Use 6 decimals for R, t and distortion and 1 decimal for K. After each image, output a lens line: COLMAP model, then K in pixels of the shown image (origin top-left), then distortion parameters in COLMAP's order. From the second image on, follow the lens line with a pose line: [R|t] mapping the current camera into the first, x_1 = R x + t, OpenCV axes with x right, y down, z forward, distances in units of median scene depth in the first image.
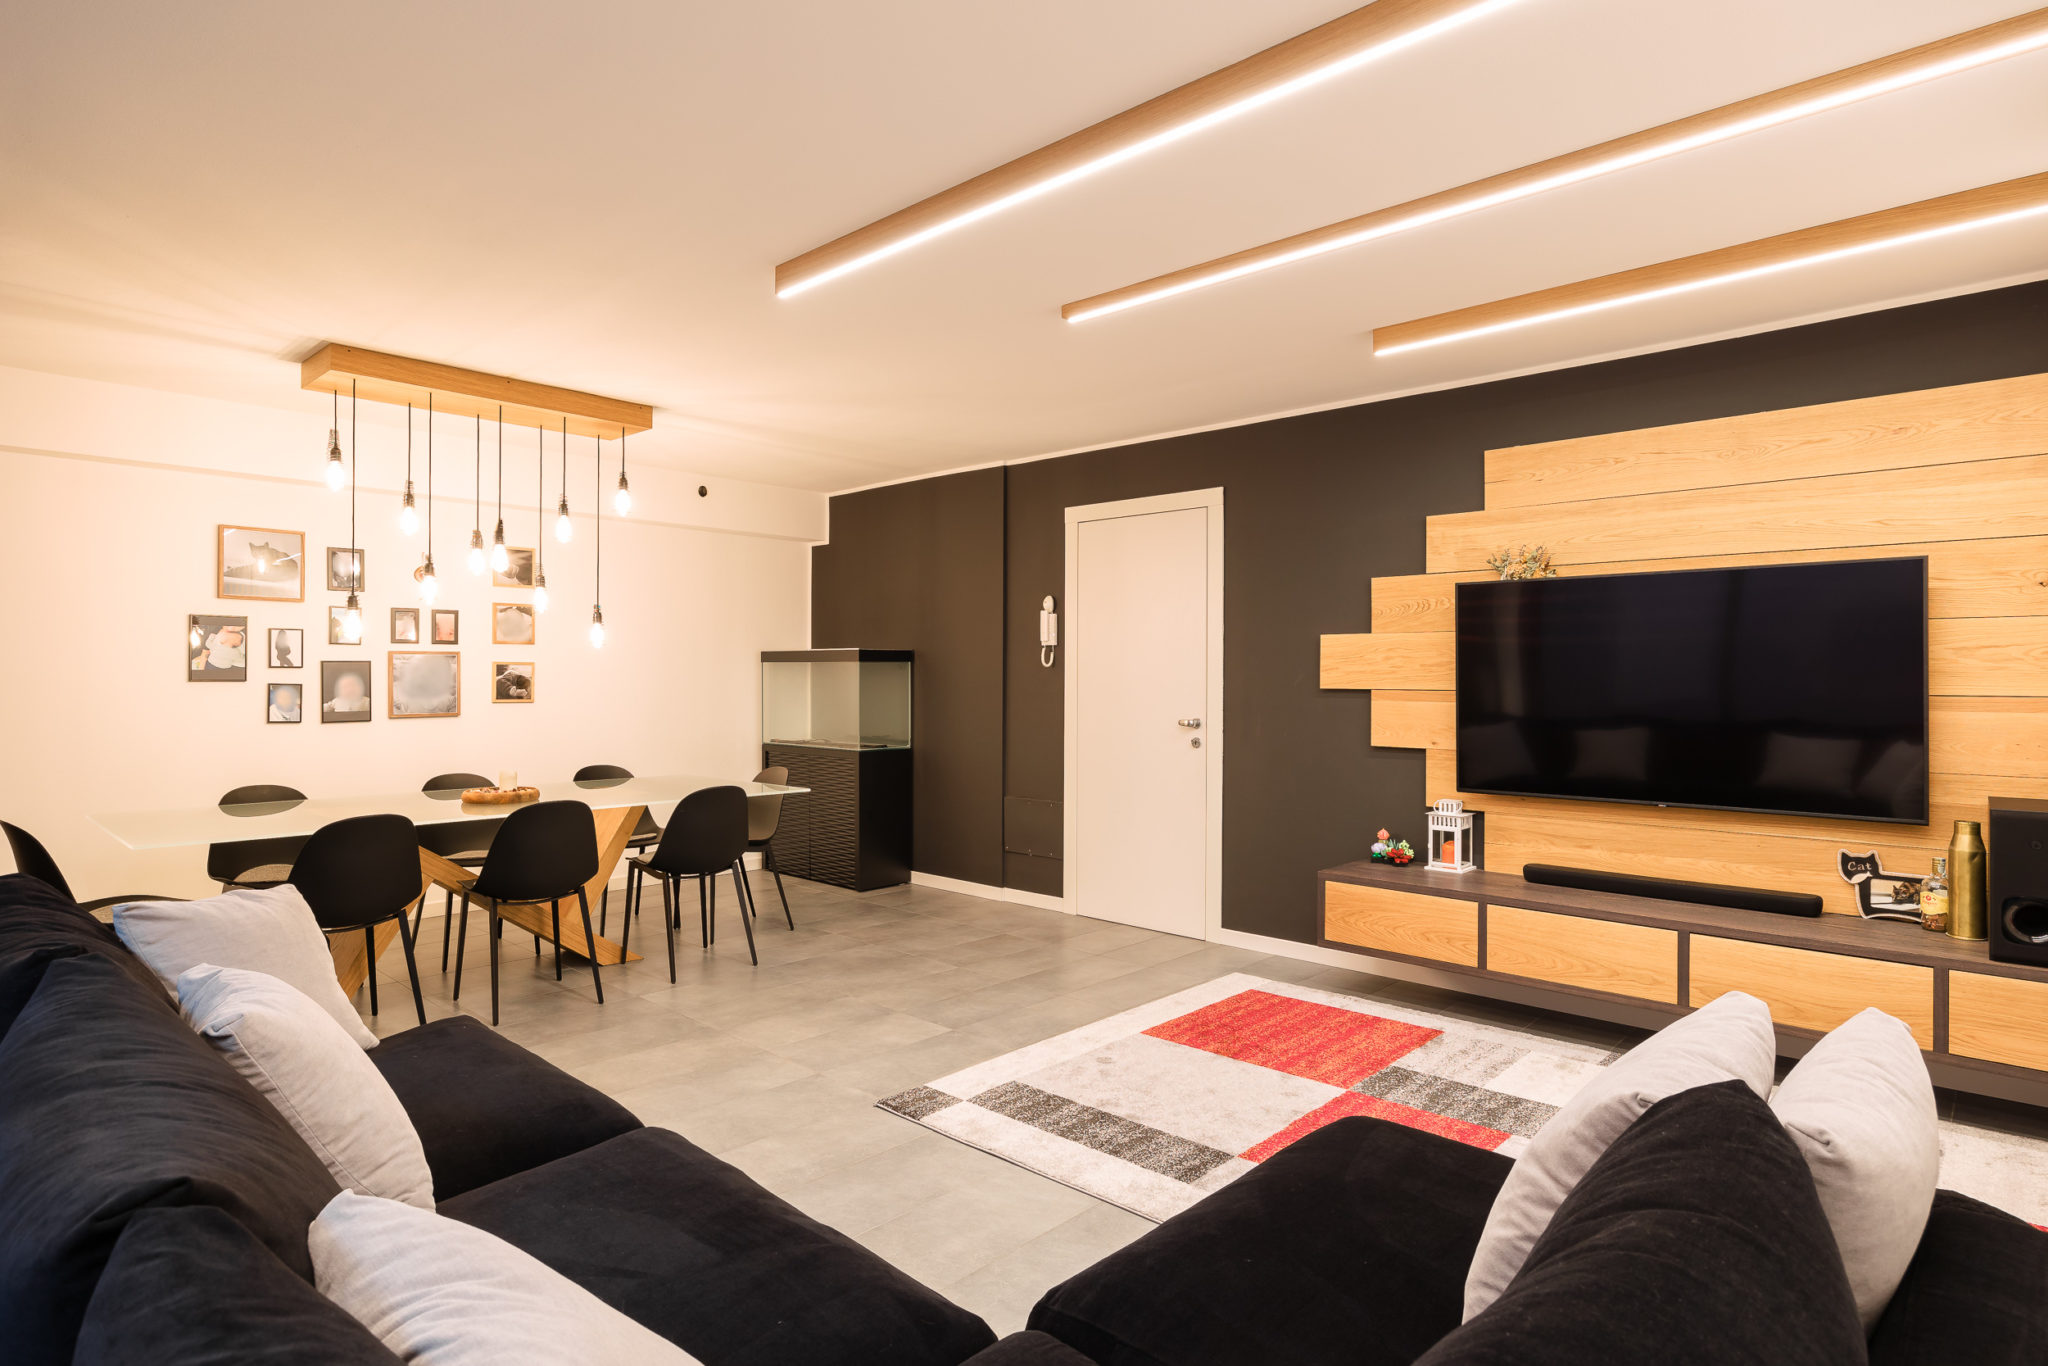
lens RADIAL K [[1070.6, 0, 1030.2], [0, 1070.6, 693.5], [0, 0, 1]] dist [-0.007302, -0.001041]
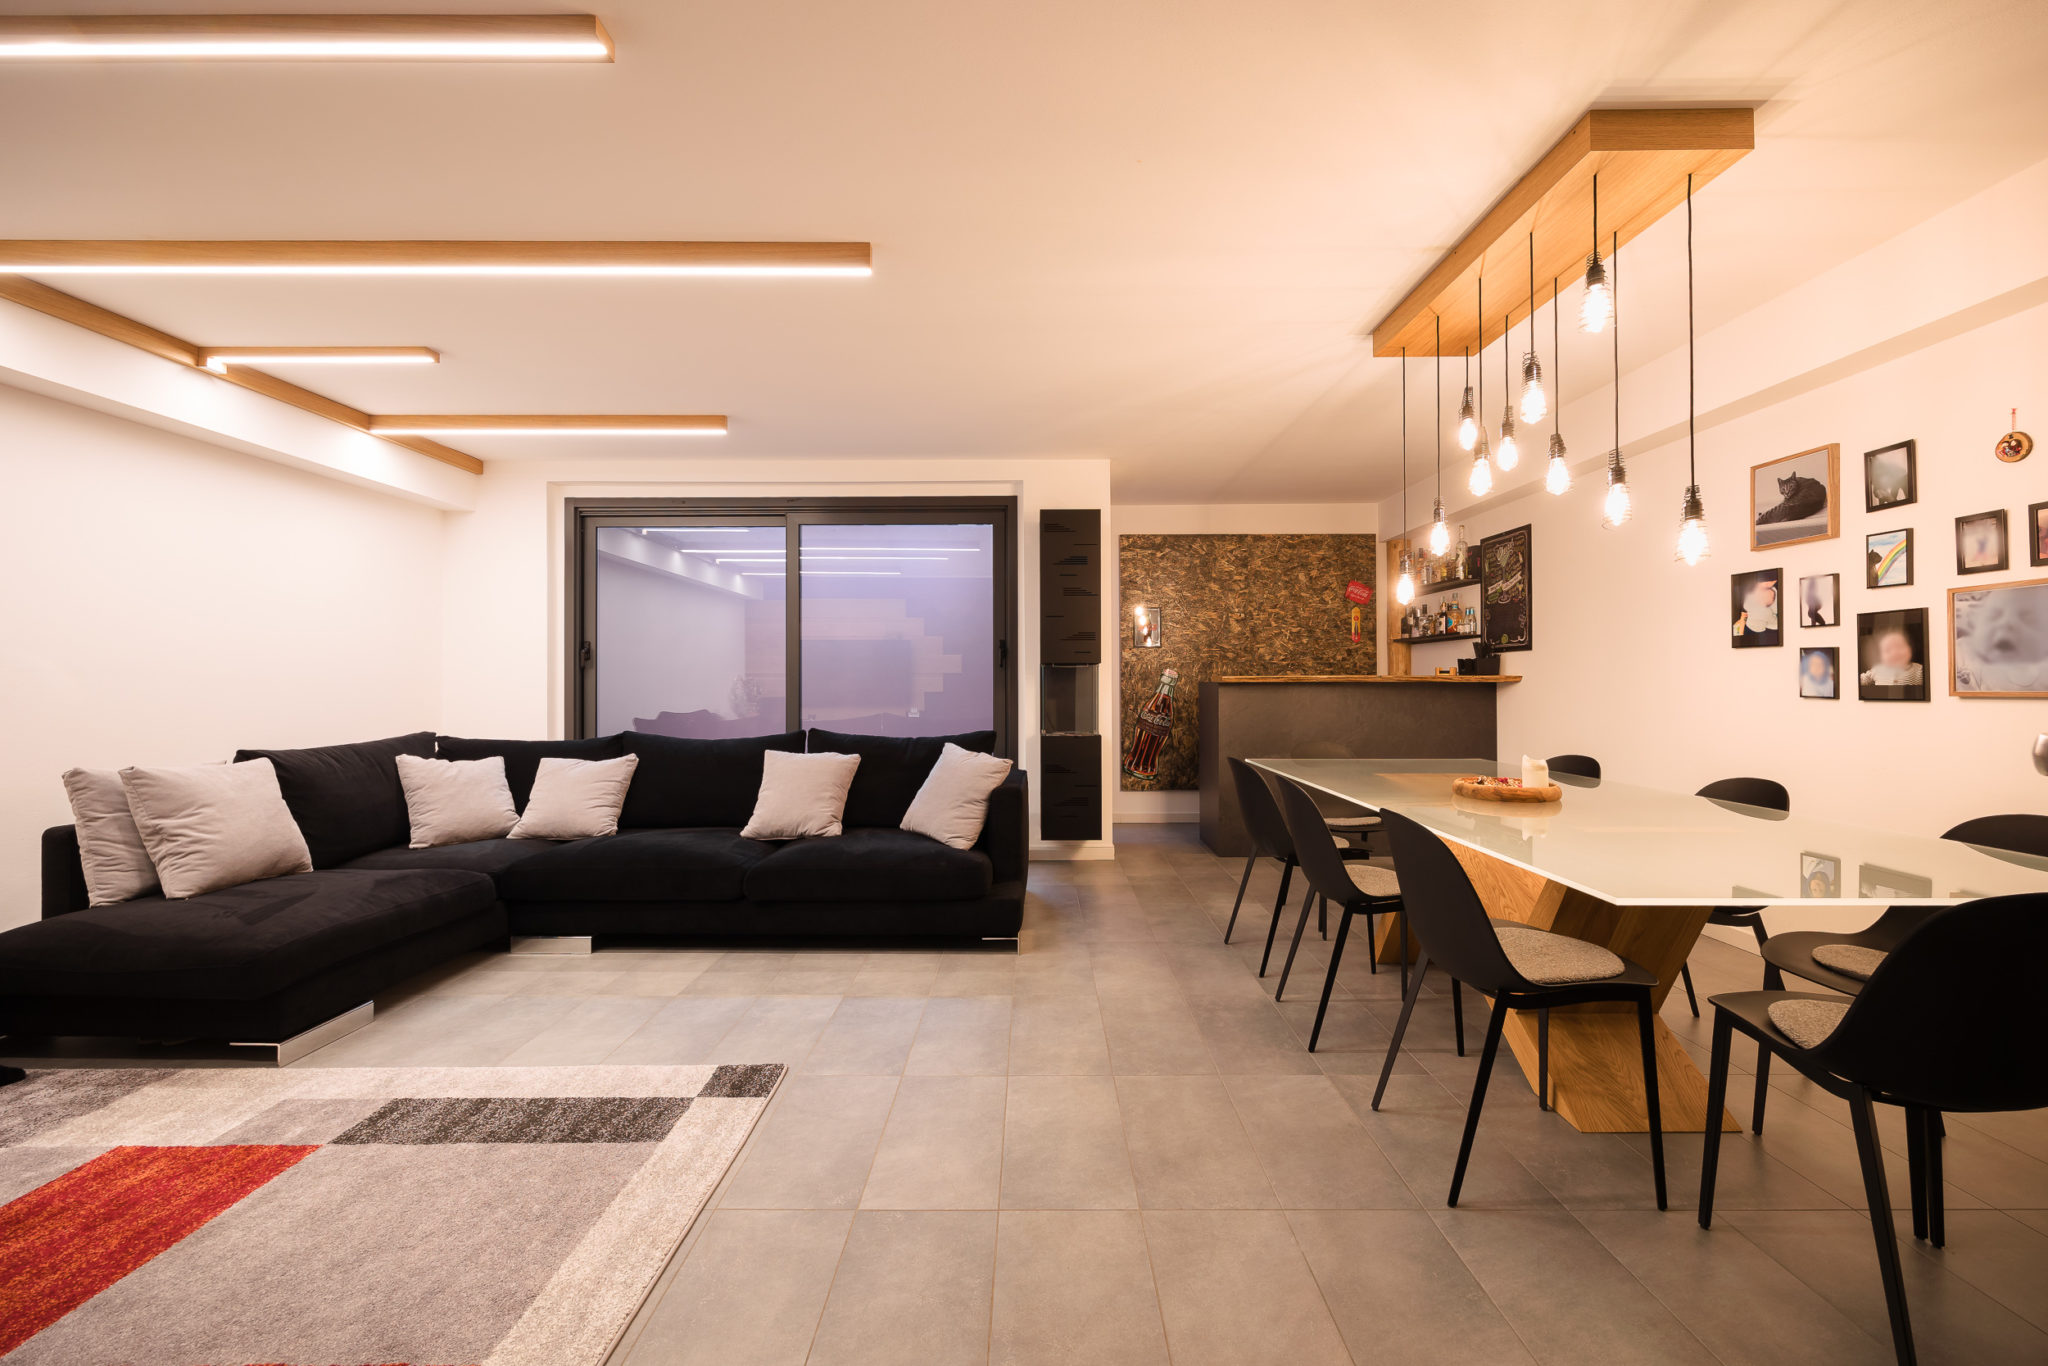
lens RADIAL K [[825.3, 0, 1019.4], [0, 825.3, 650.0], [0, 0, 1]] dist [-0.003784, 0.000182]
pose [[-0.743564, -0.029965, -0.667993, 0.164417], [-0.010847, 0.999404, -0.032759, 0.023888], [0.668577, -0.017113, -0.743446, 1.347511]]
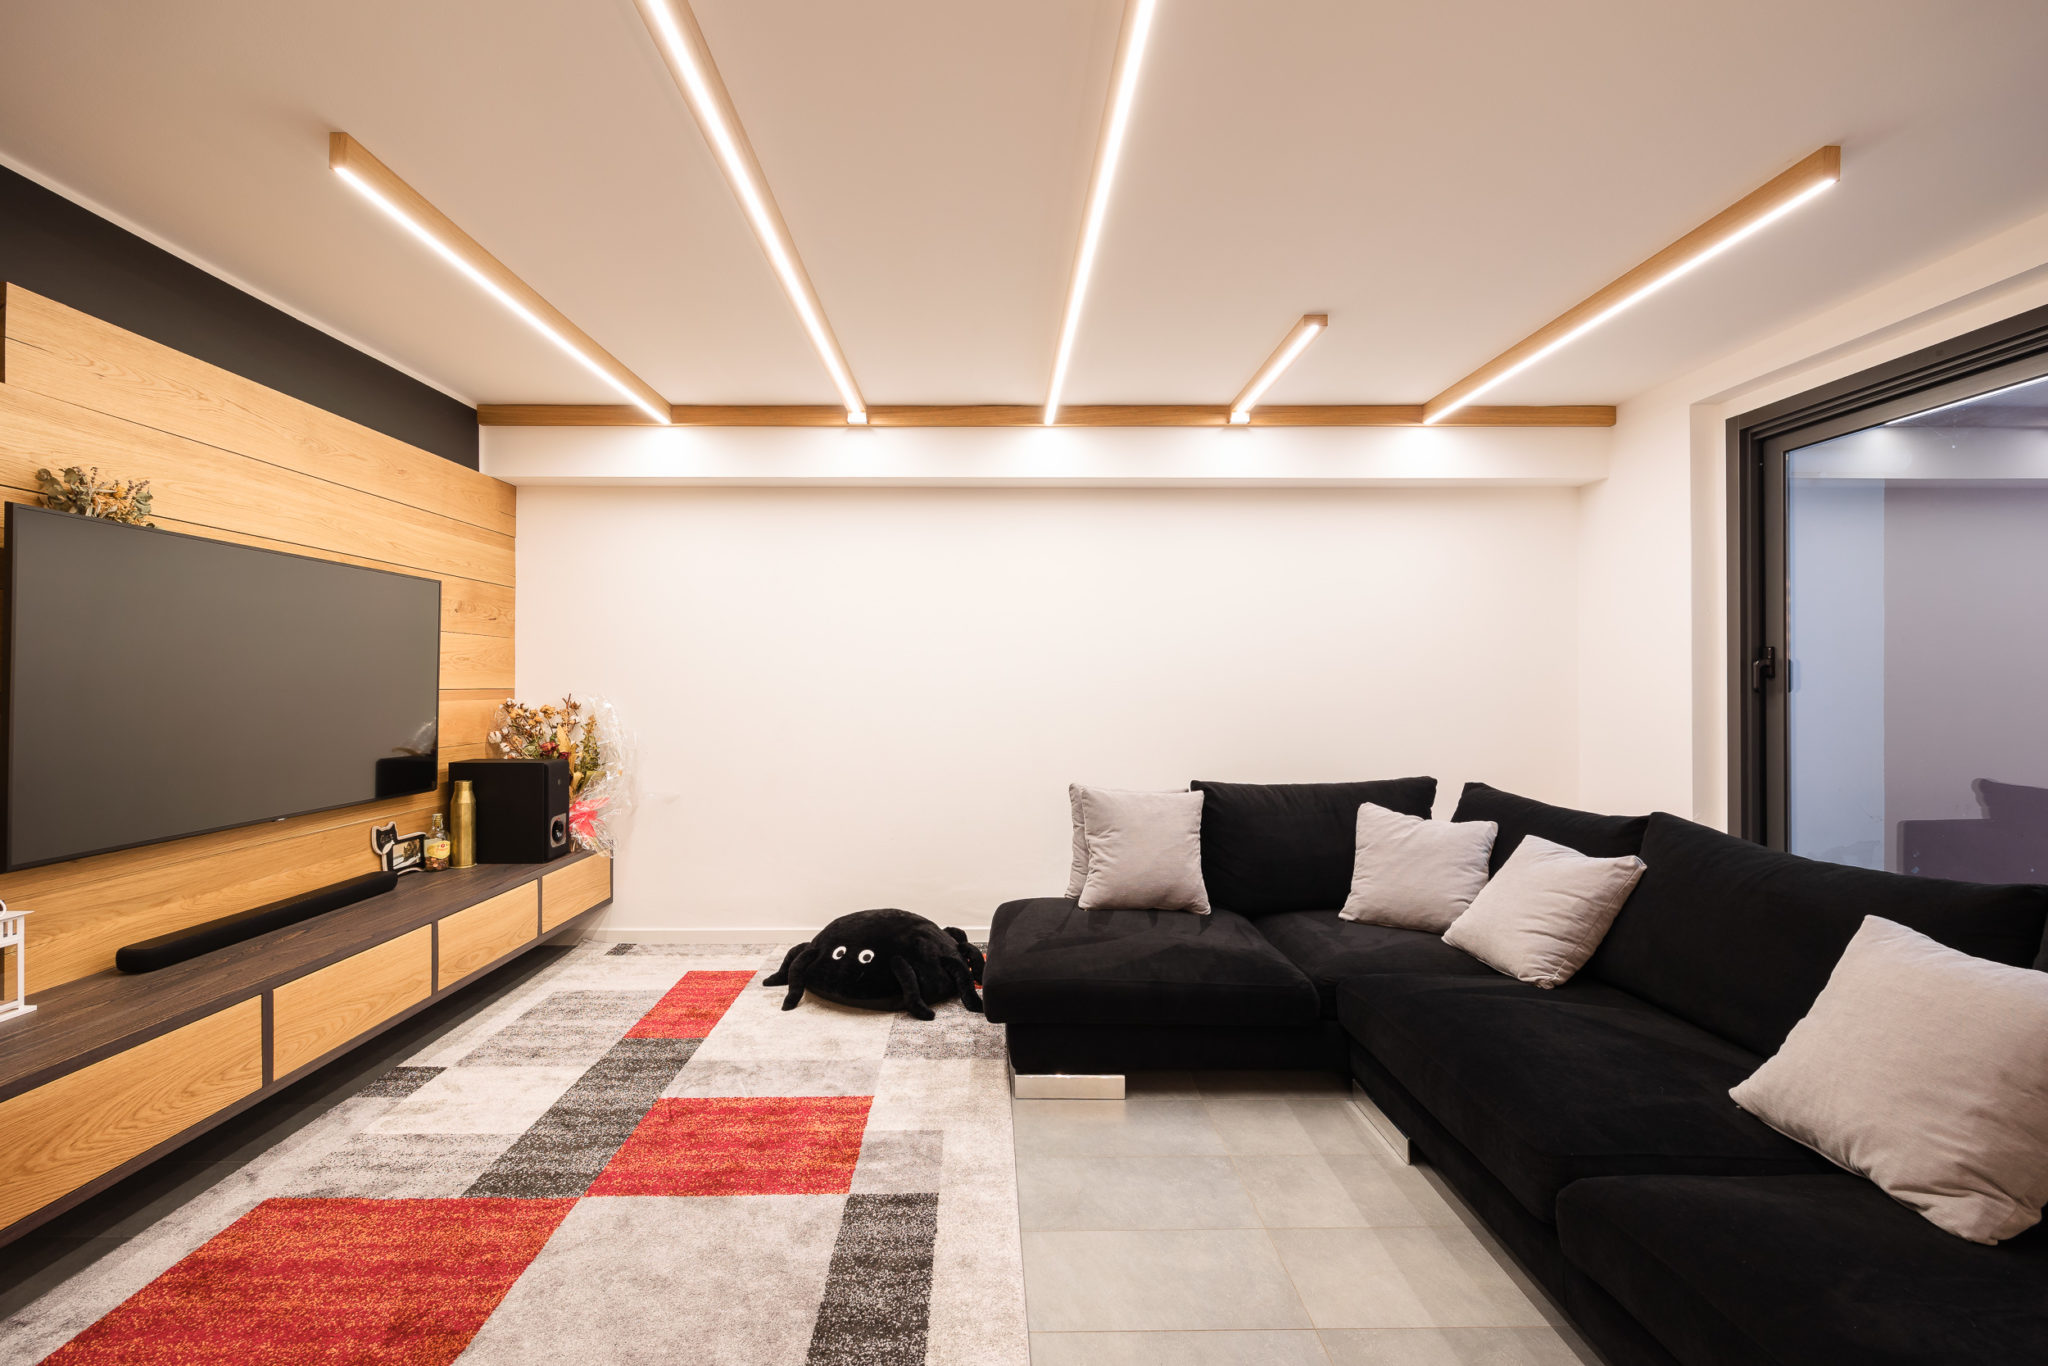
lens RADIAL K [[825.3, 0, 992.8], [0, 825.3, 697.1], [0, 0, 1]] dist [-0.003784, 0.000182]
pose [[-0.685471, -0.009524, 0.728037, -0.282867], [0.010449, 0.999683, 0.022916, -0.004499], [-0.728025, 0.023316, -0.685154, 0.974115]]
